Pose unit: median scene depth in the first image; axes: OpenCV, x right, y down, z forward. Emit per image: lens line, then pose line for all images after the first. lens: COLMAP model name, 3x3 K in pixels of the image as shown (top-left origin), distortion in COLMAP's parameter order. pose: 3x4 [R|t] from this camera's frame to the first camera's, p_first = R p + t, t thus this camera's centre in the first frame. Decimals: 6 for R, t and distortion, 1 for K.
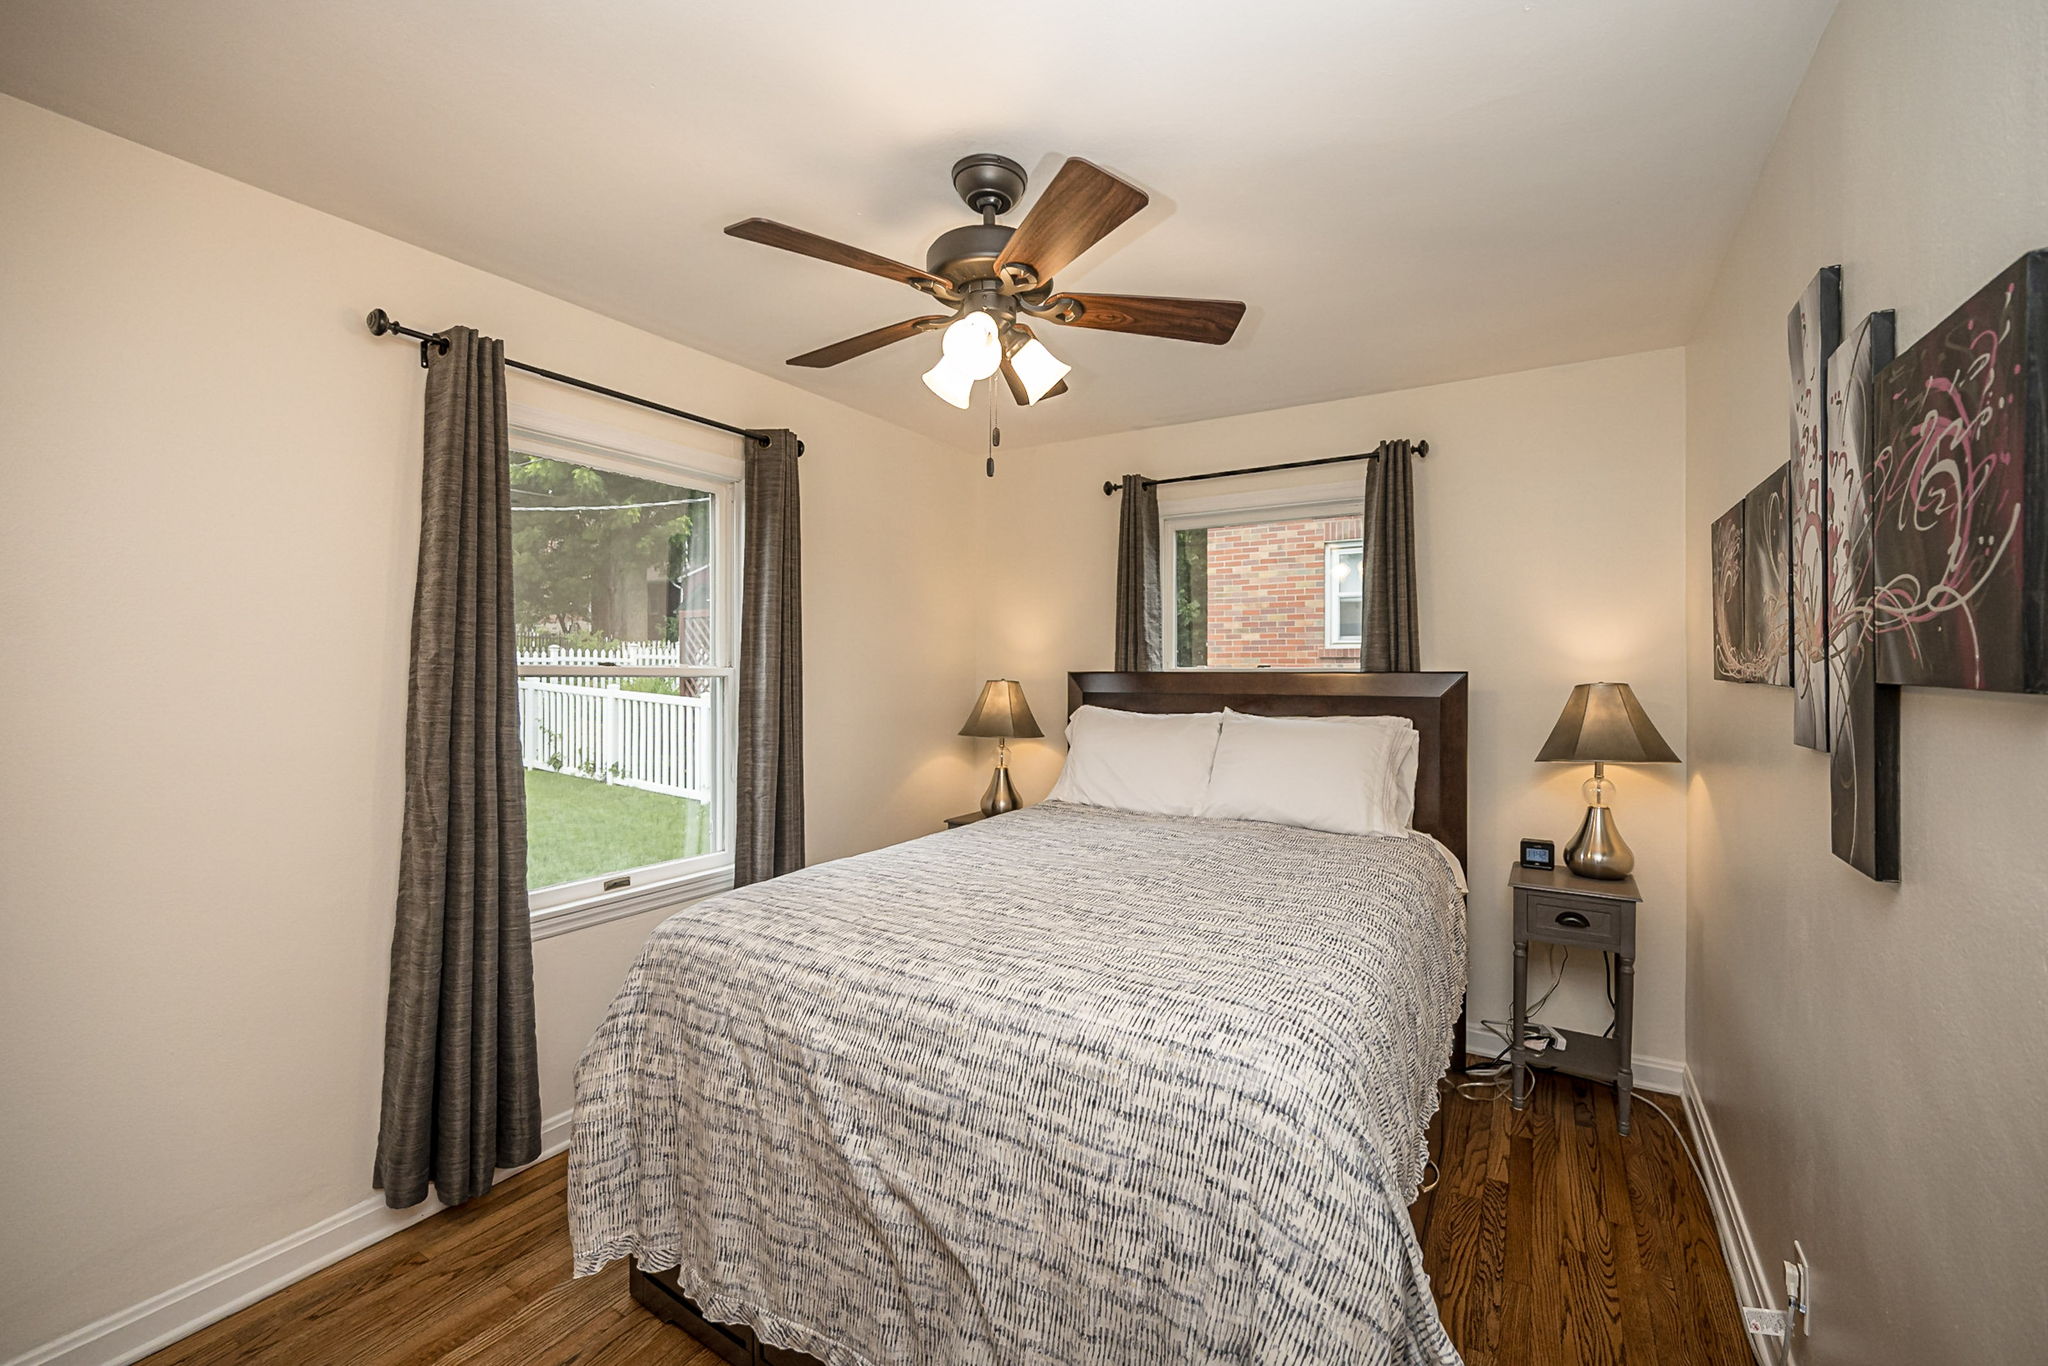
lens RADIAL K [[827.1, 0, 1029.5], [0, 827.1, 673.6], [0, 0, 1]] dist [-0.000128, 0.000061]
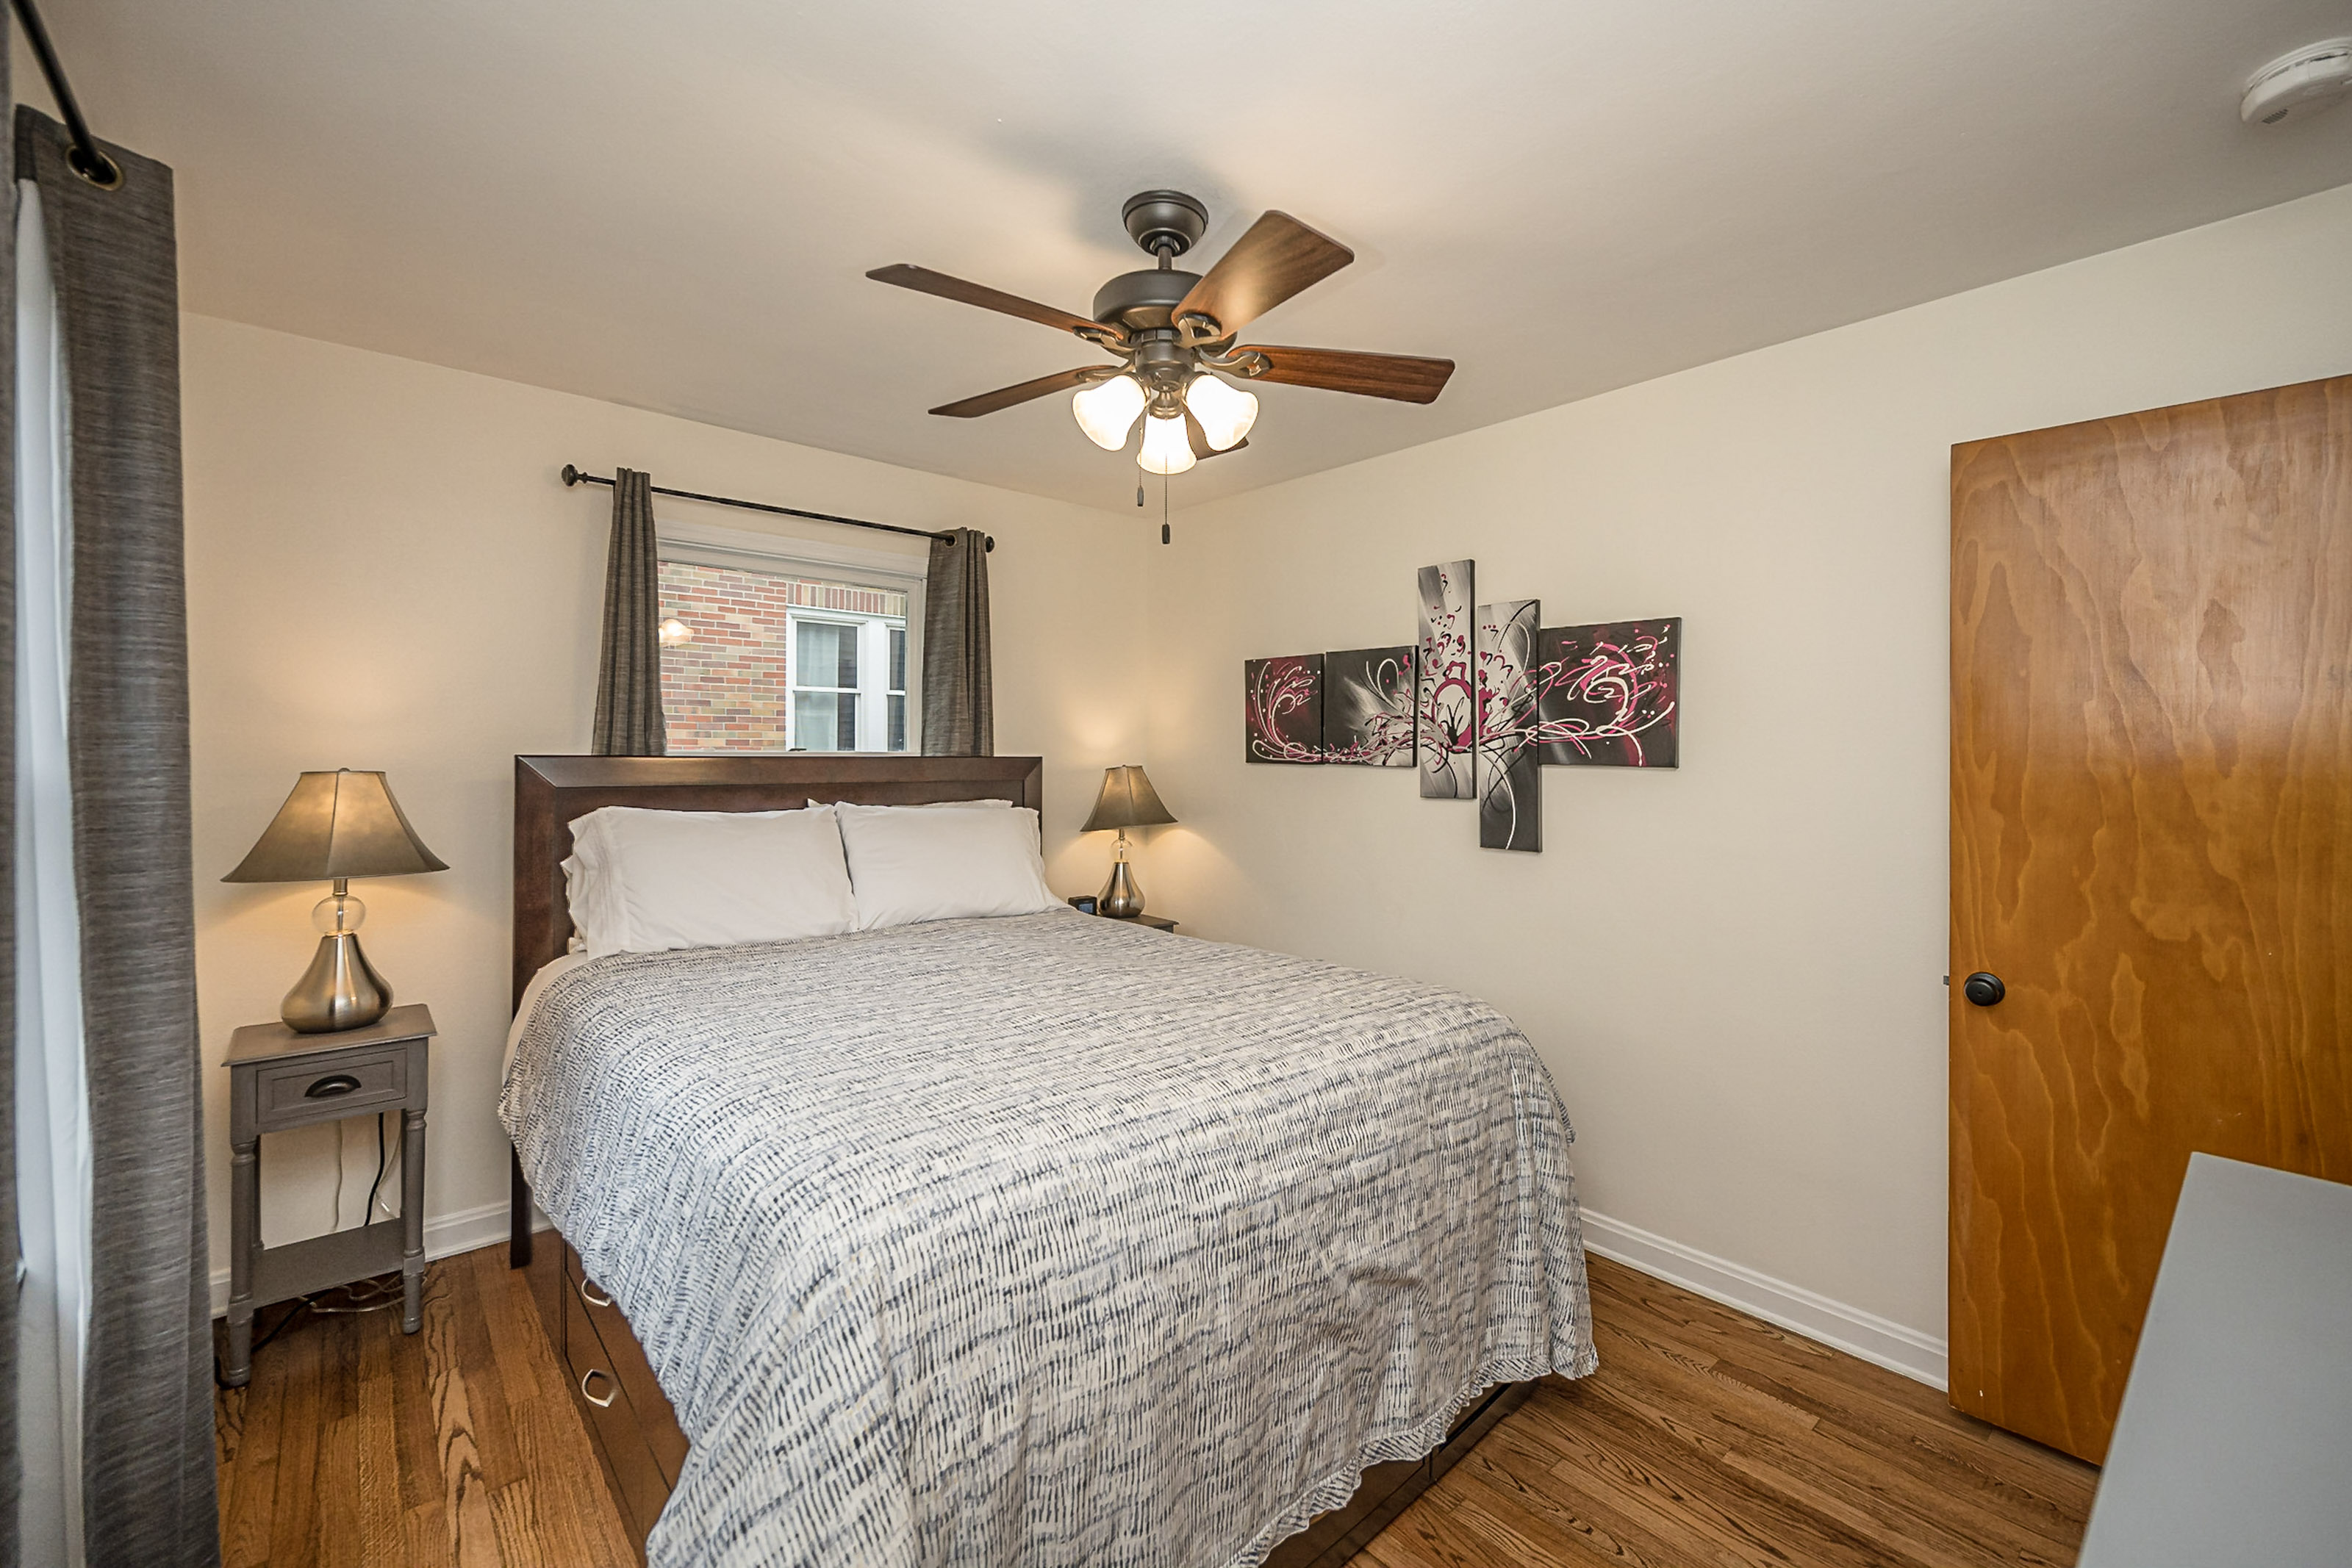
lens RADIAL K [[949.8, 0, 1182.3], [0, 949.8, 773.3], [0, 0, 1]] dist [-0.000128, 0.000061]
pose [[0.318467, -0.014028, 0.947830, -1.066122], [-0.001947, 0.999879, 0.015453, -0.002143], [-0.947932, -0.006767, 0.318401, 0.674602]]
